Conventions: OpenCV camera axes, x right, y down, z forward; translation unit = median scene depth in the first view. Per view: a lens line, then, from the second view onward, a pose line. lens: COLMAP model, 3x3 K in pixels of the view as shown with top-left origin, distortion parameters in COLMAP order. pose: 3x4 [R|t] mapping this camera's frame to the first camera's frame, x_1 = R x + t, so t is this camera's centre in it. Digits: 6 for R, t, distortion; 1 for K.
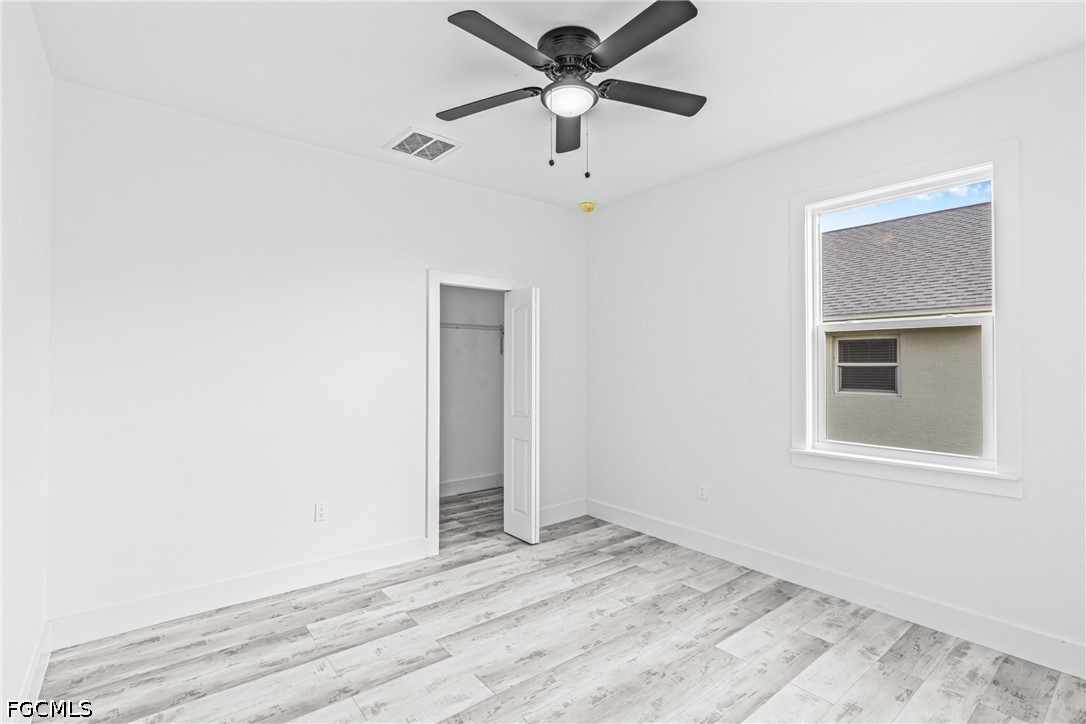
lens RADIAL K [[497.6, 0, 541.3], [0, 497.6, 362.8], [0, 0, 1]] dist [-0.016454, 0.006284]
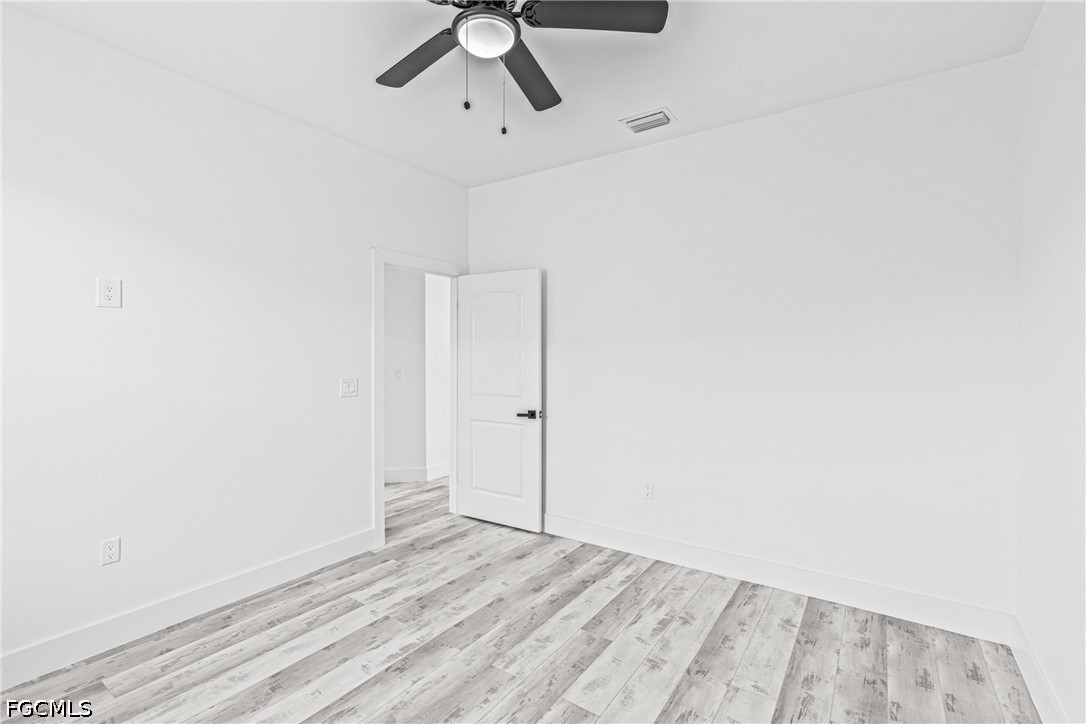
lens RADIAL K [[497.6, 0, 543.2], [0, 497.6, 354.9], [0, 0, 1]] dist [-0.016454, 0.006284]
pose [[-0.957699, -0.000925, -0.287772, 0.216612], [-0.002567, 0.999982, 0.005332, -0.005325], [0.287762, 0.005845, -0.957684, 1.885725]]
